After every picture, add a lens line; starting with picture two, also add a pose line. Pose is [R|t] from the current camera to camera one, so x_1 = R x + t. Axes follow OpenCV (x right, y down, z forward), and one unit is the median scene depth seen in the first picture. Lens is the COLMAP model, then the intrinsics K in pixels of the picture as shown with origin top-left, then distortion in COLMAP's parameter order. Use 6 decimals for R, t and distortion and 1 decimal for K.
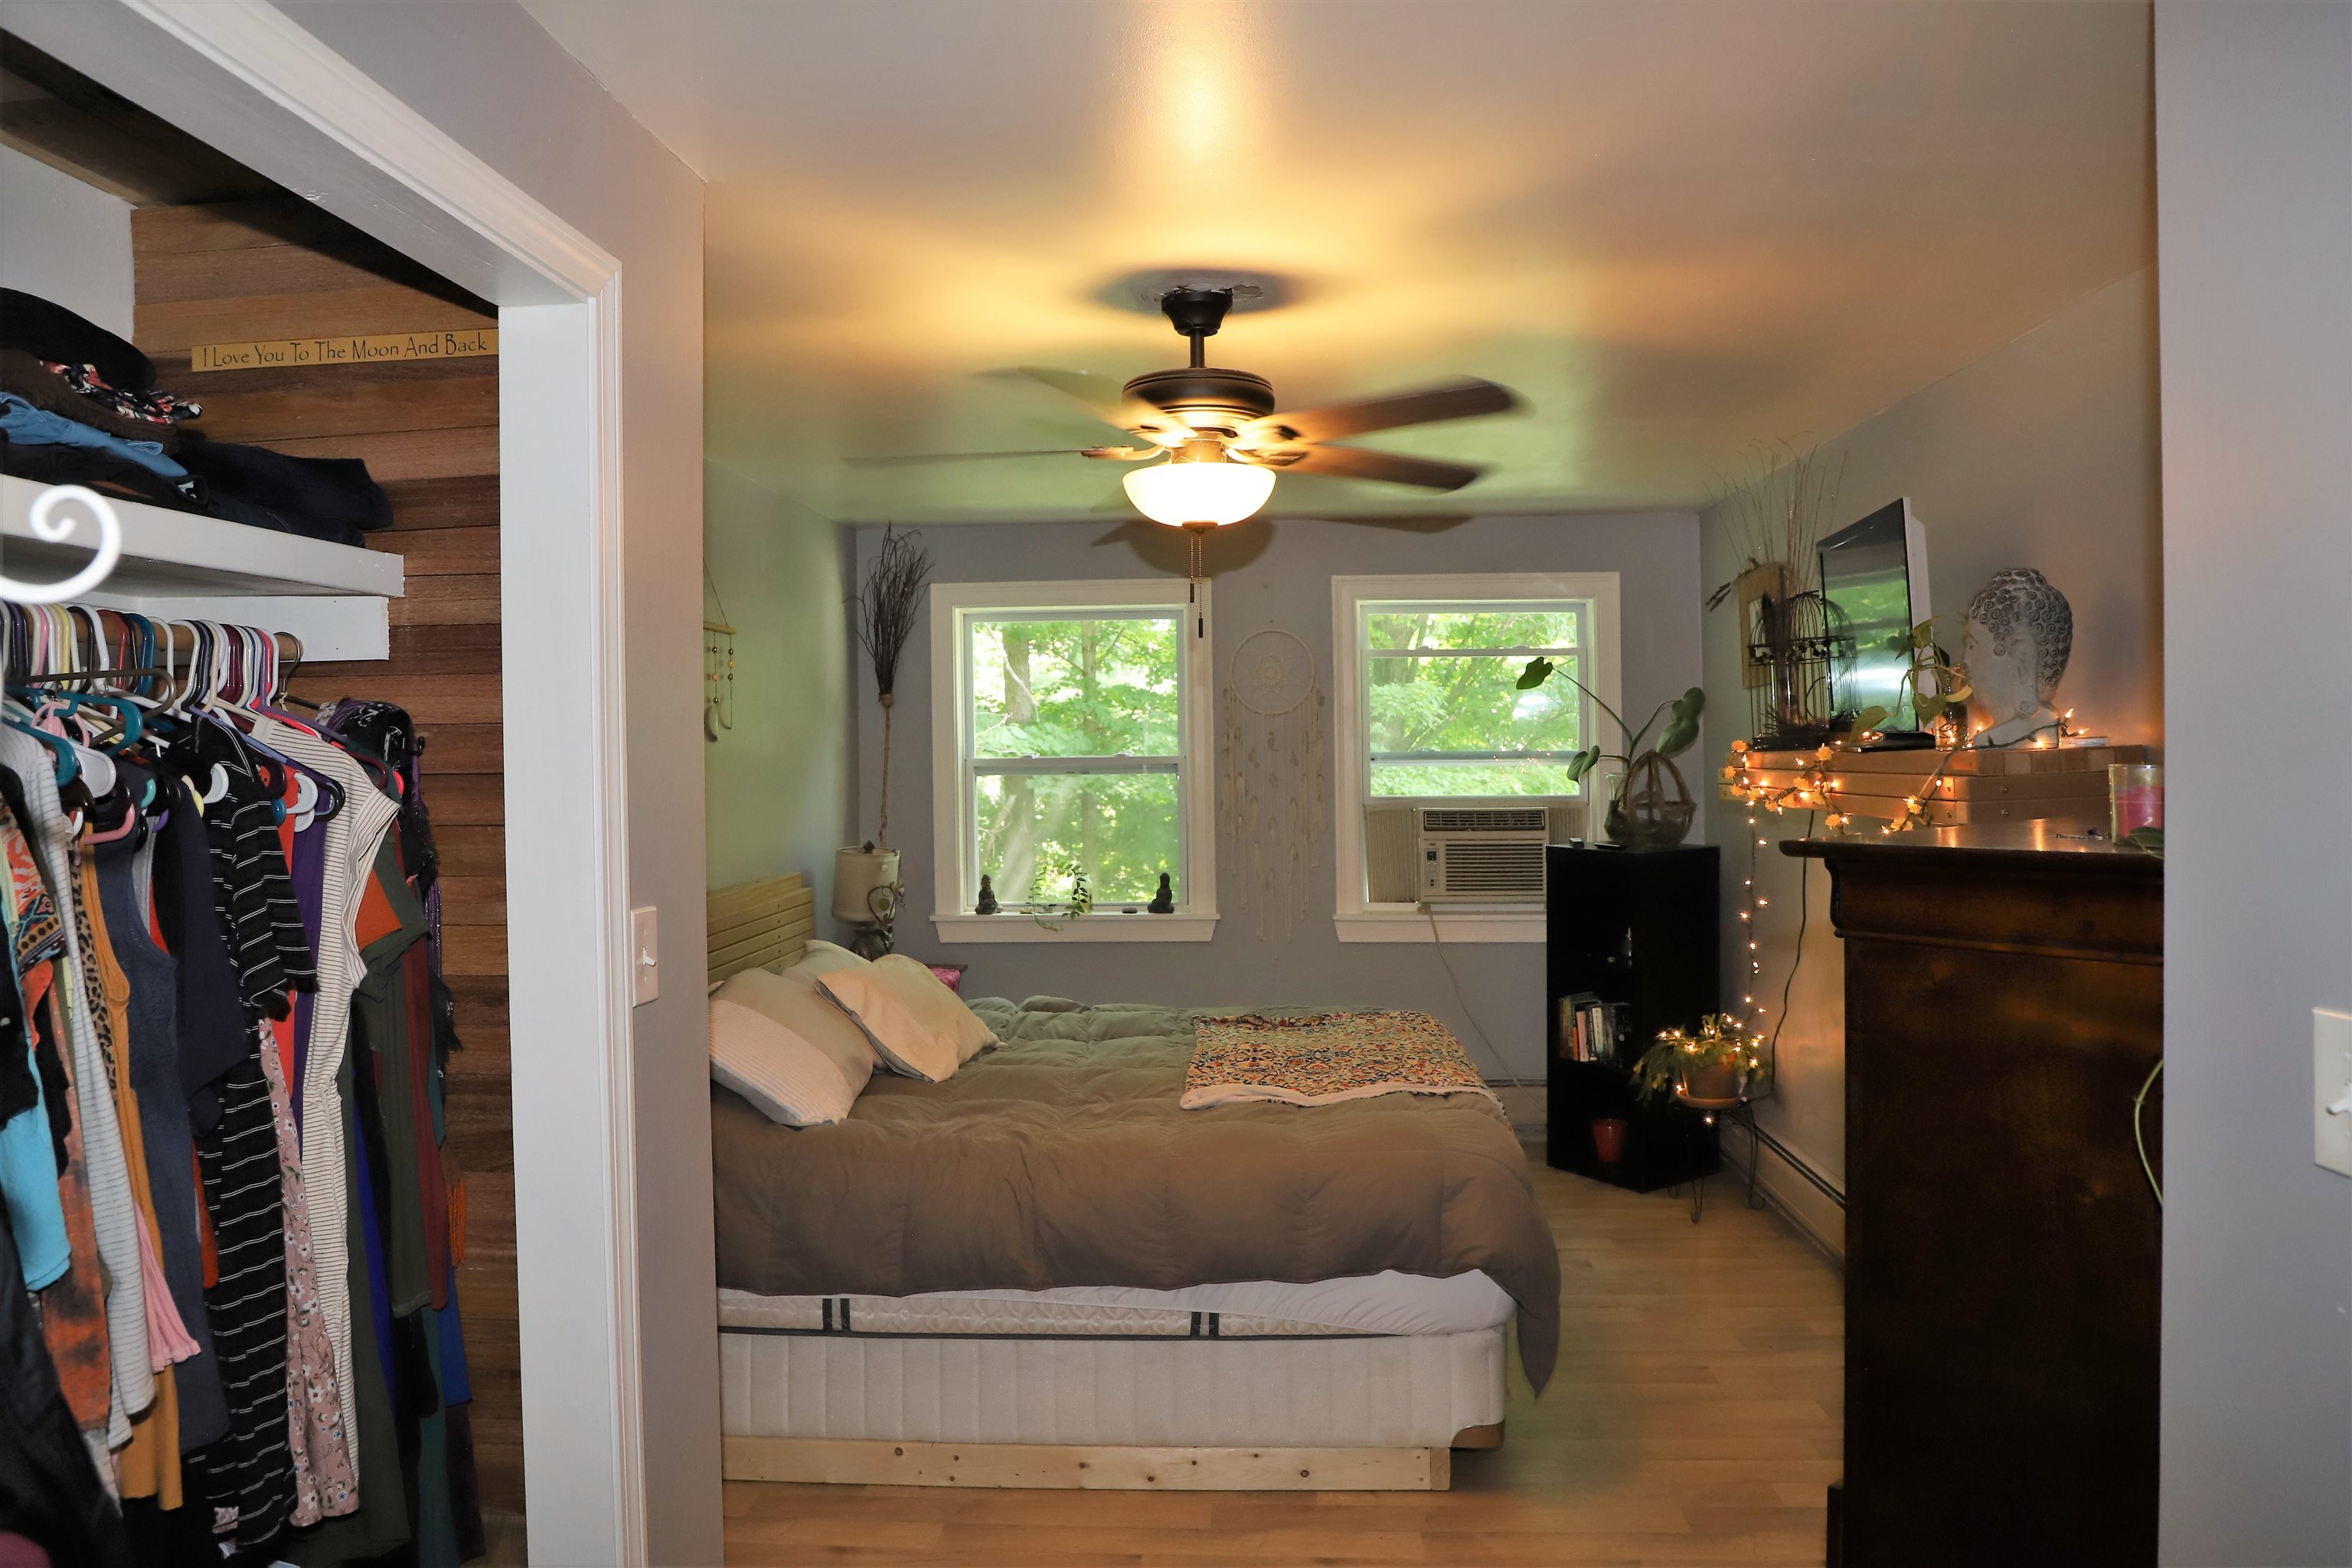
lens RADIAL K [[1804.7, 0, 1176.0], [0, 1804.7, 784.0], [0, 0, 1]] dist [-0.005664, 0.000598]
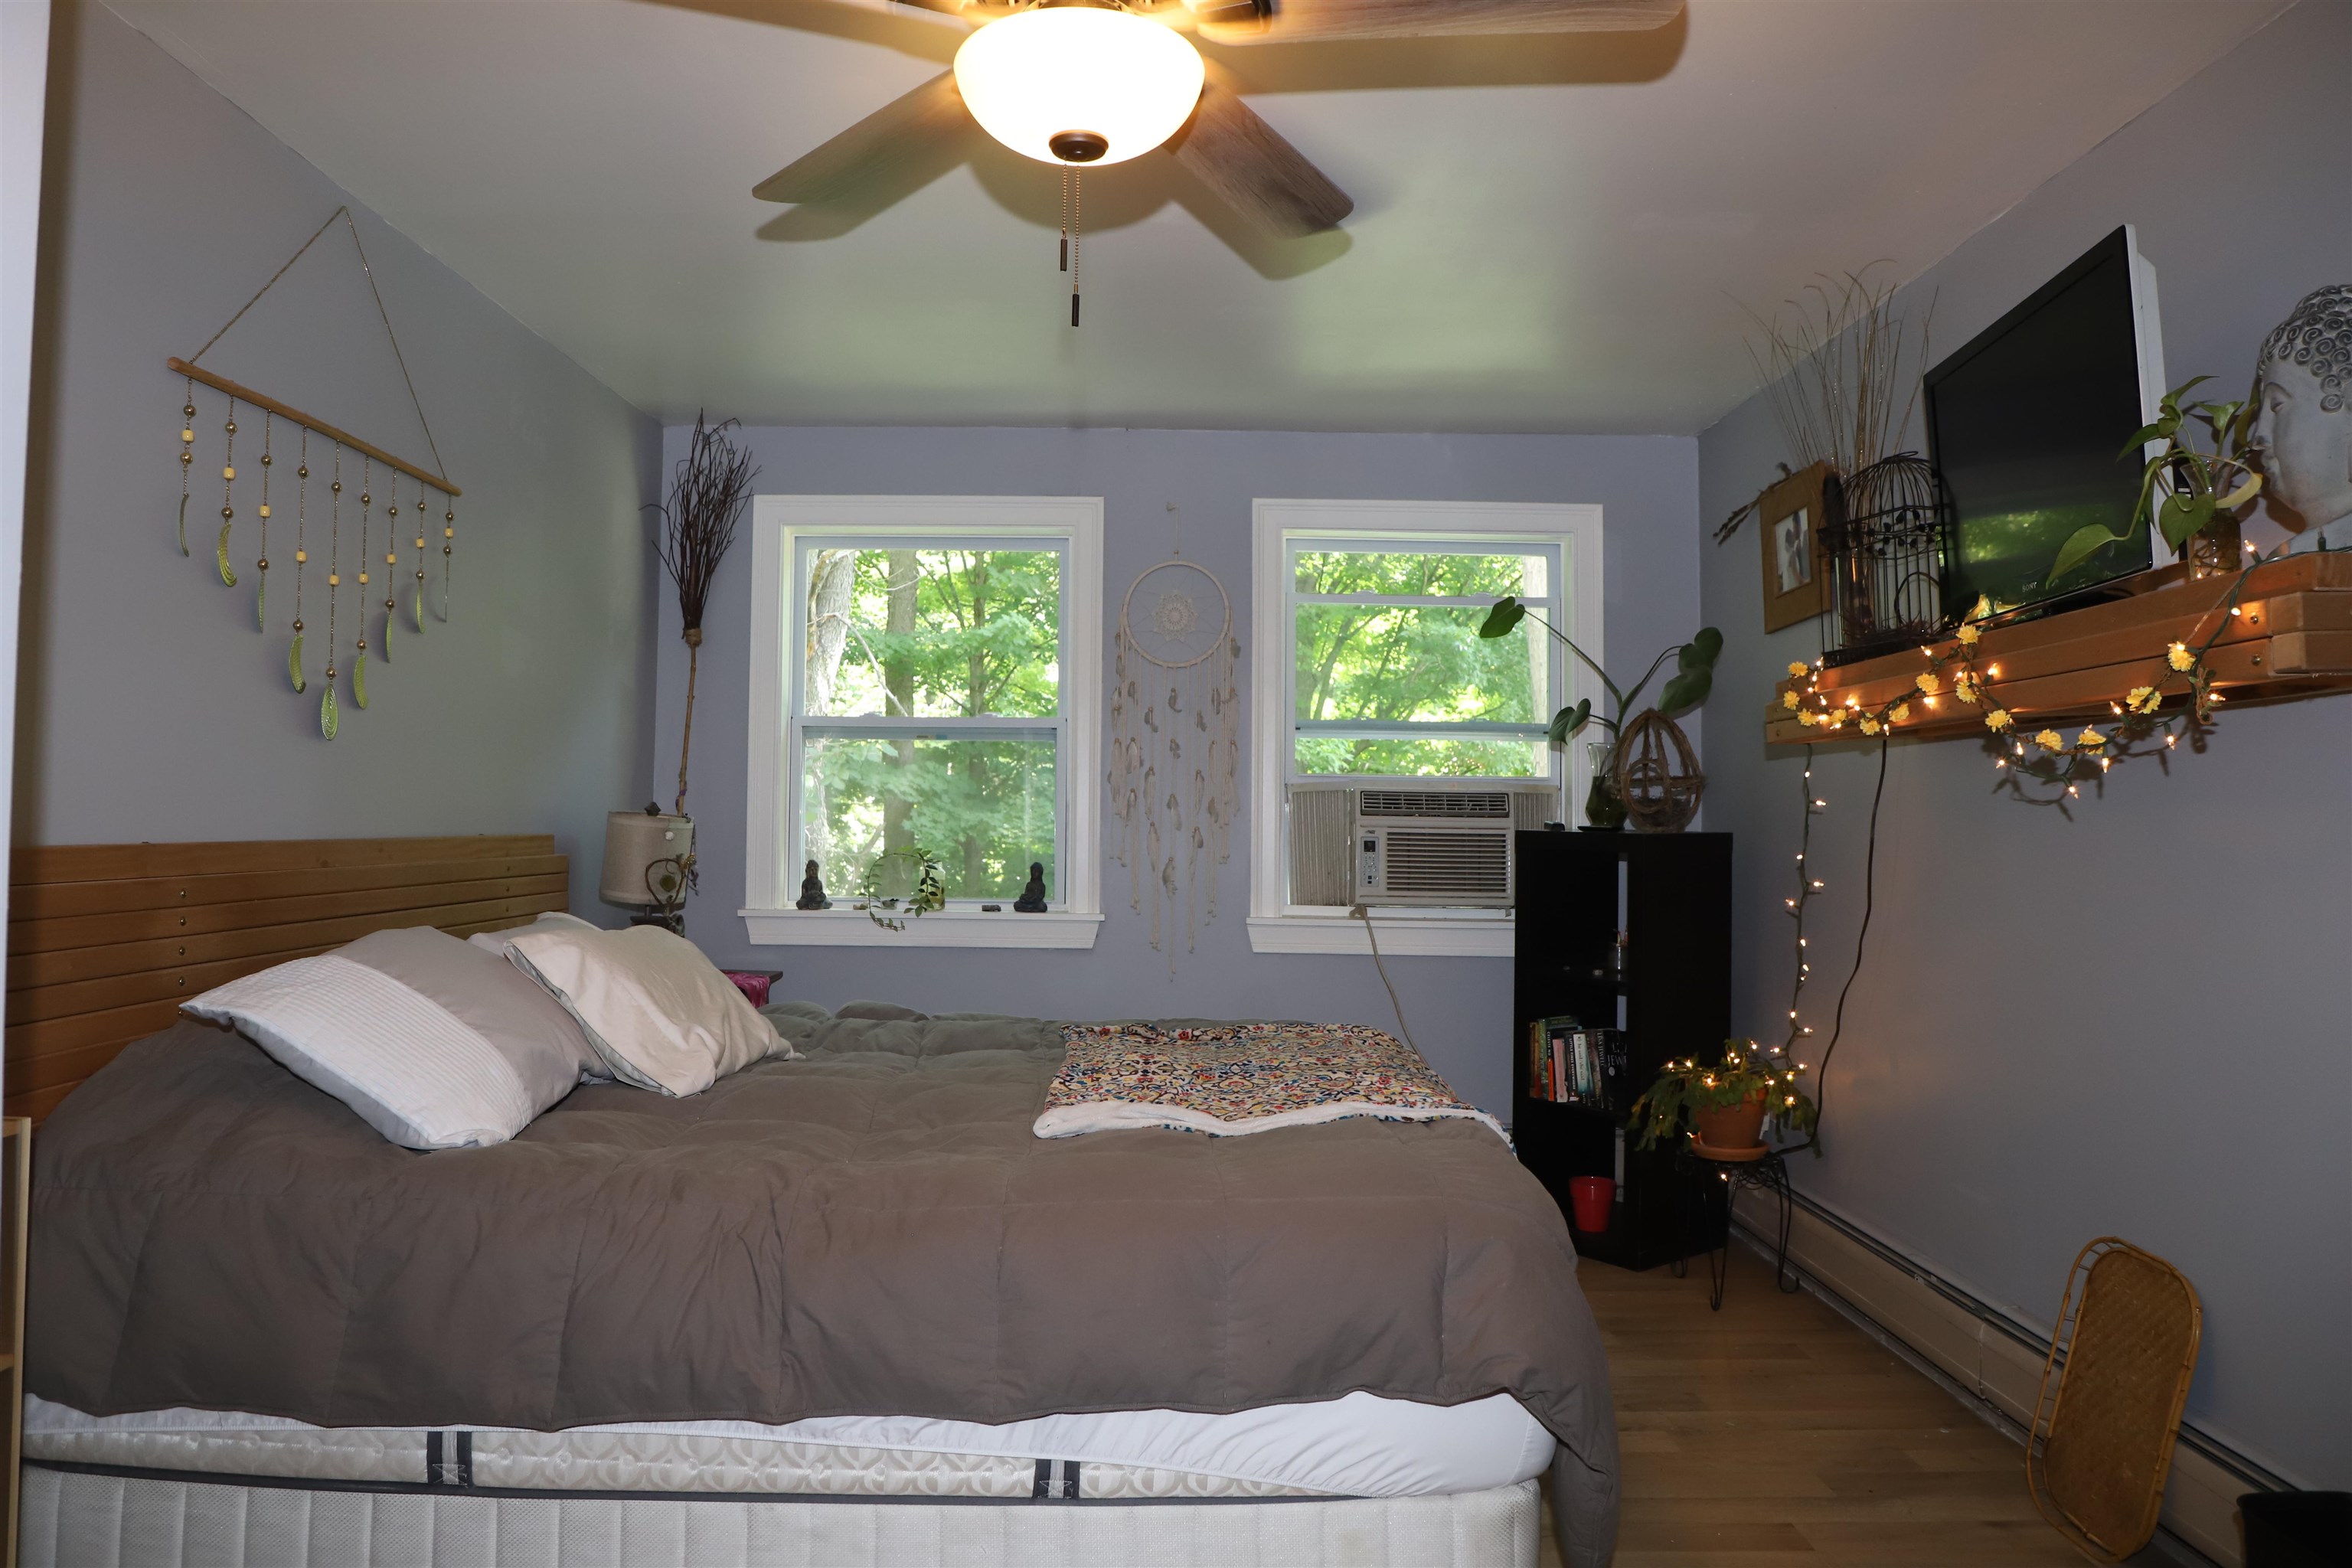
lens RADIAL K [[1718.1, 0, 1176.0], [0, 1718.1, 784.0], [0, 0, 1]] dist [-0.023293, 0.001448]
pose [[0.997939, 0.025004, 0.059093, 0.012403], [-0.021747, 0.998243, -0.055119, 0.073272], [-0.060367, 0.053721, 0.996730, 0.312593]]
